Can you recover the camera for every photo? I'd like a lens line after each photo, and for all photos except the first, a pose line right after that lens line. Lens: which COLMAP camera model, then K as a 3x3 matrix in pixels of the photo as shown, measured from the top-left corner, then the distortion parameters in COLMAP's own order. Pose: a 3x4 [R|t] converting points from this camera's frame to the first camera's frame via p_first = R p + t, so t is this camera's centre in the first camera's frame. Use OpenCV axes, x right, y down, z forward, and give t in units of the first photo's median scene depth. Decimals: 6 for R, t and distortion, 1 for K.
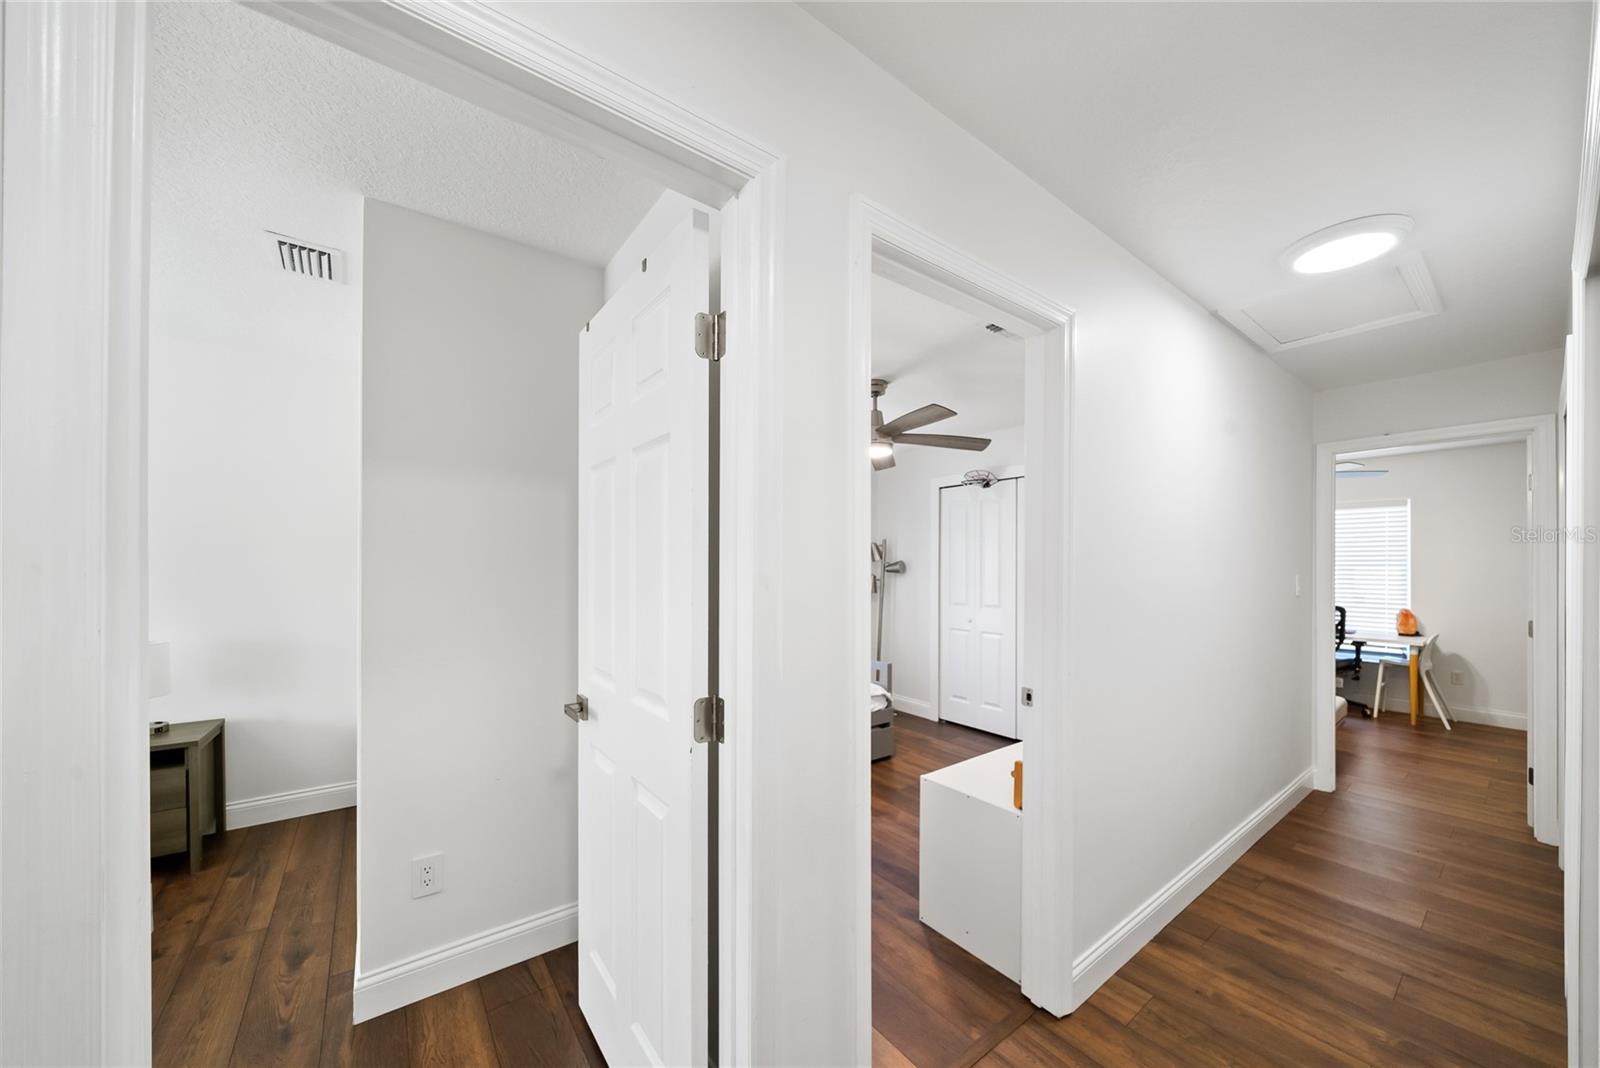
lens RADIAL K [[560.0, 0, 800.0], [0, 560.0, 534.0], [0, 0, 1]] dist [-0.000177, -0.001873]
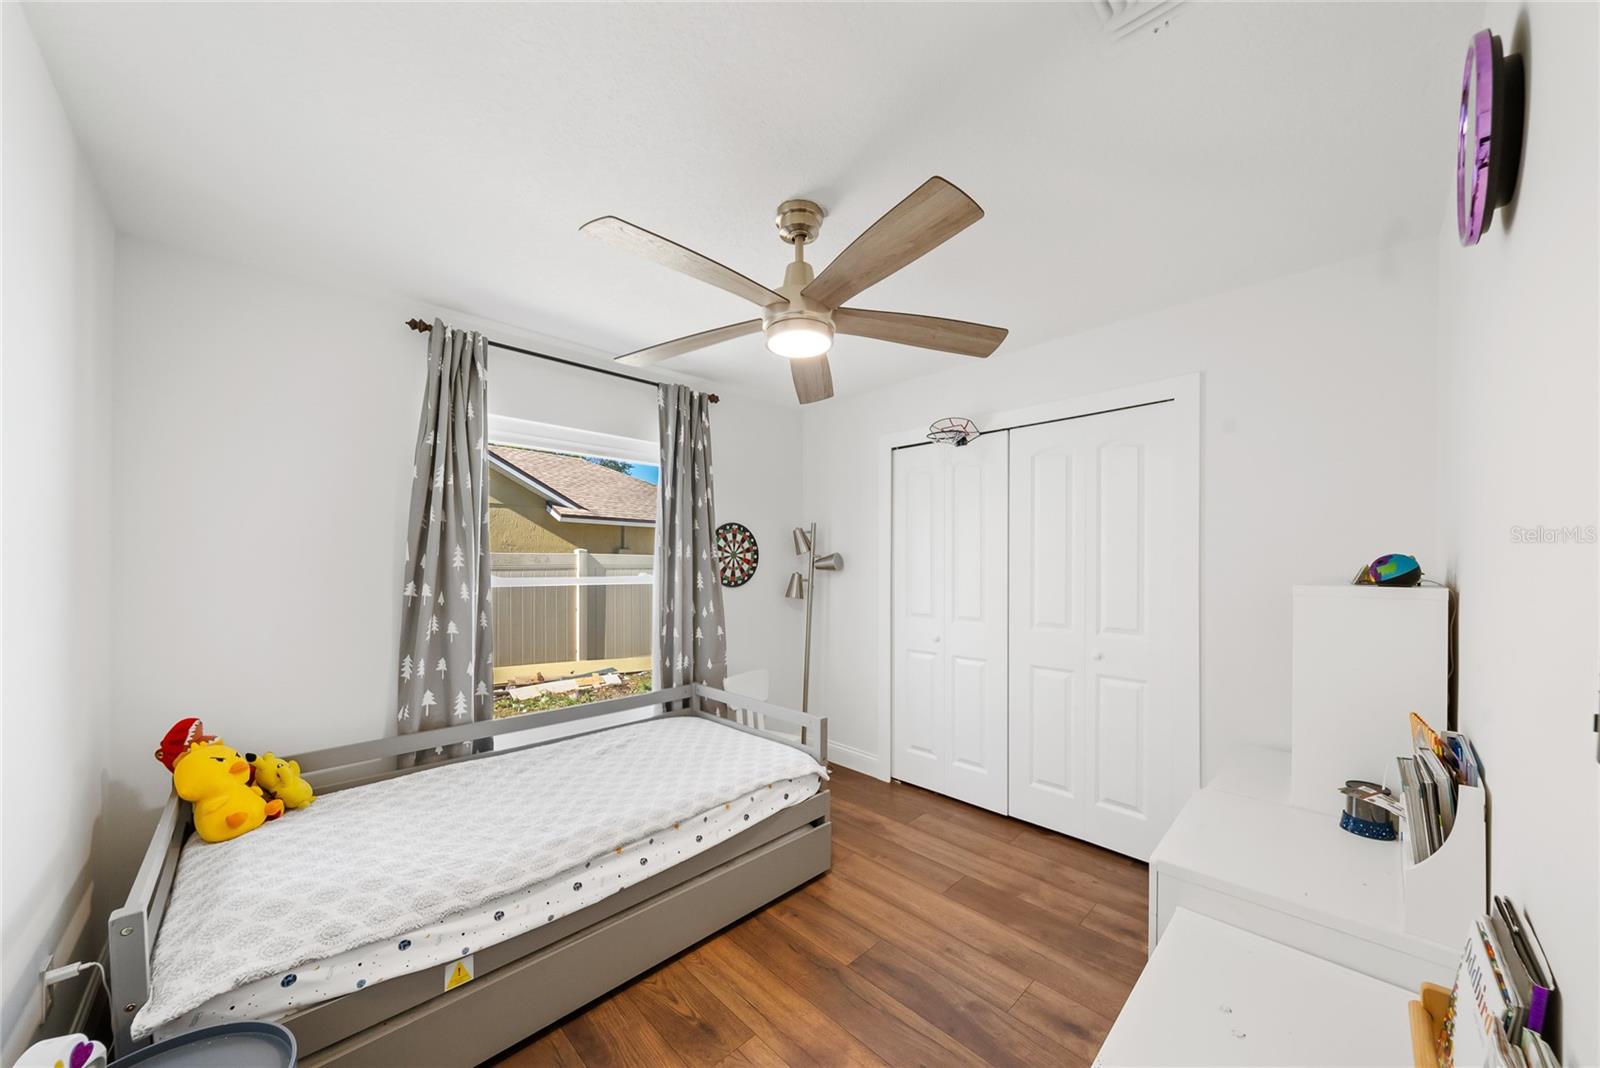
lens RADIAL K [[560.0, 0, 800.0], [0, 560.0, 534.0], [0, 0, 1]] dist [-0.000177, -0.001873]
pose [[0.991536, -0.002271, 0.129810, 0.047722], [0.000940, 0.999946, 0.010313, 0.018303], [-0.129827, -0.010104, 0.991485, 0.343210]]
